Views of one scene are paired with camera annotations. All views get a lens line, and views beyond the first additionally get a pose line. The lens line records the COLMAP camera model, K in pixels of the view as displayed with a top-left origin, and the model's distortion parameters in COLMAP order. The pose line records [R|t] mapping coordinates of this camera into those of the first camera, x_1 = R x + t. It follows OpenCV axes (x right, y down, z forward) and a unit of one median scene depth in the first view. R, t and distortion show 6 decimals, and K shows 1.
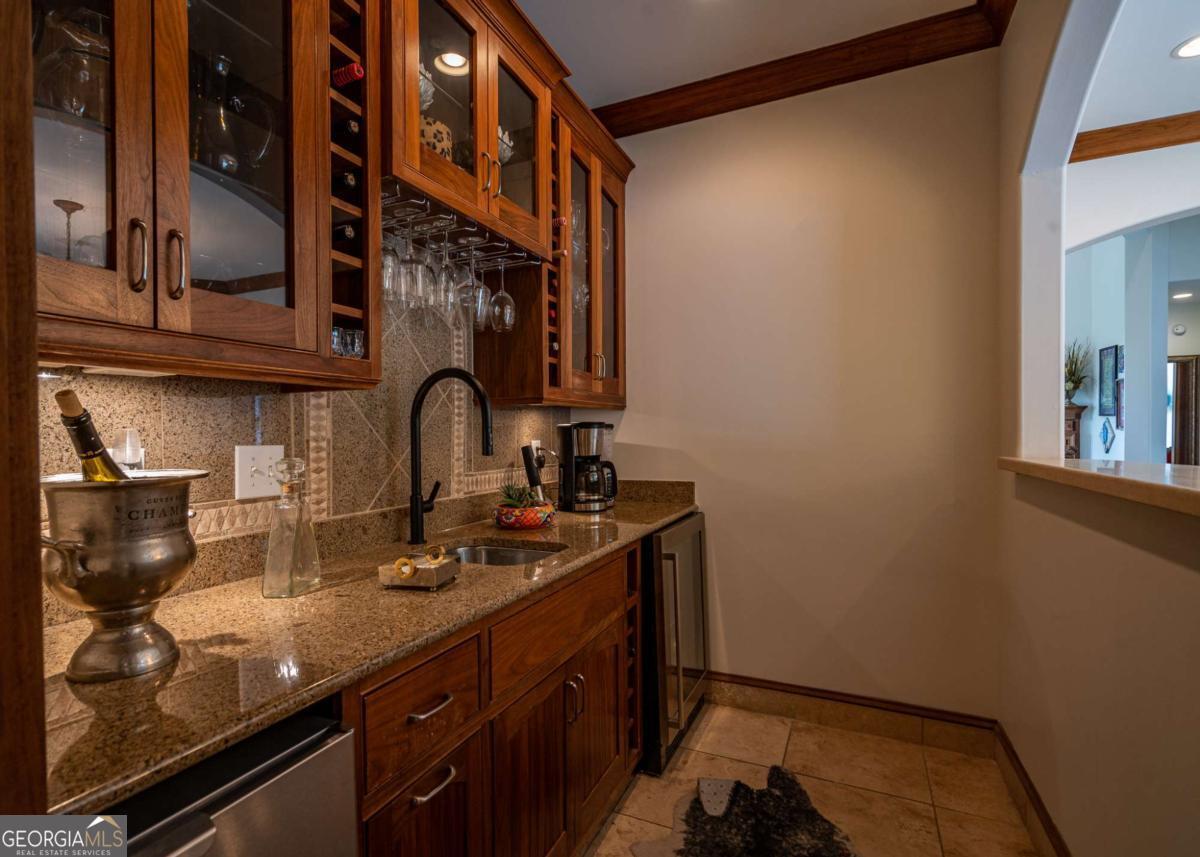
lens RADIAL K [[589.9, 0, 600.0], [0, 589.9, 428.5], [0, 0, 1]] dist [0.001567, 0.000383]
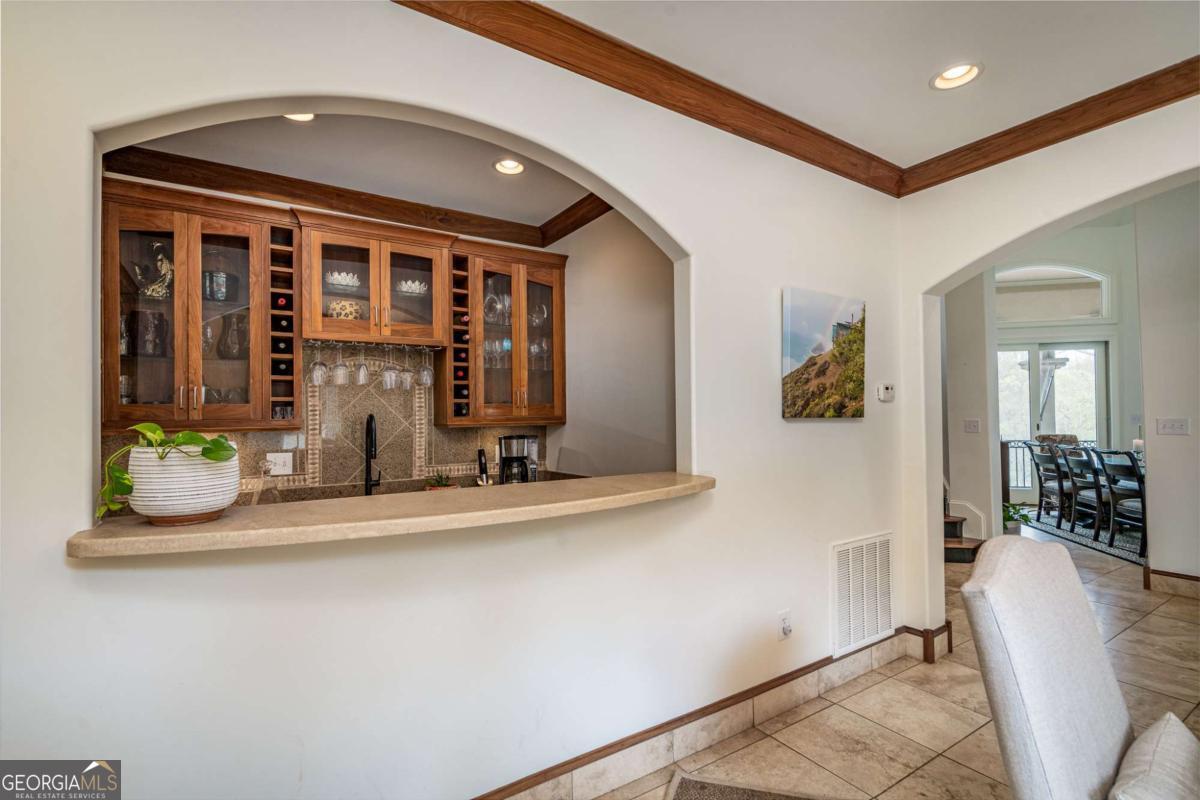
lens RADIAL K [[550.0, 0, 600.0], [0, 550.0, 400.0], [0, 0, 1]] dist [-0.002560, -0.000029]
pose [[0.851973, -0.026643, -0.522907, 1.355589], [0.013617, 0.999494, -0.028740, -0.083057], [0.523408, 0.017365, 0.851905, -0.172519]]
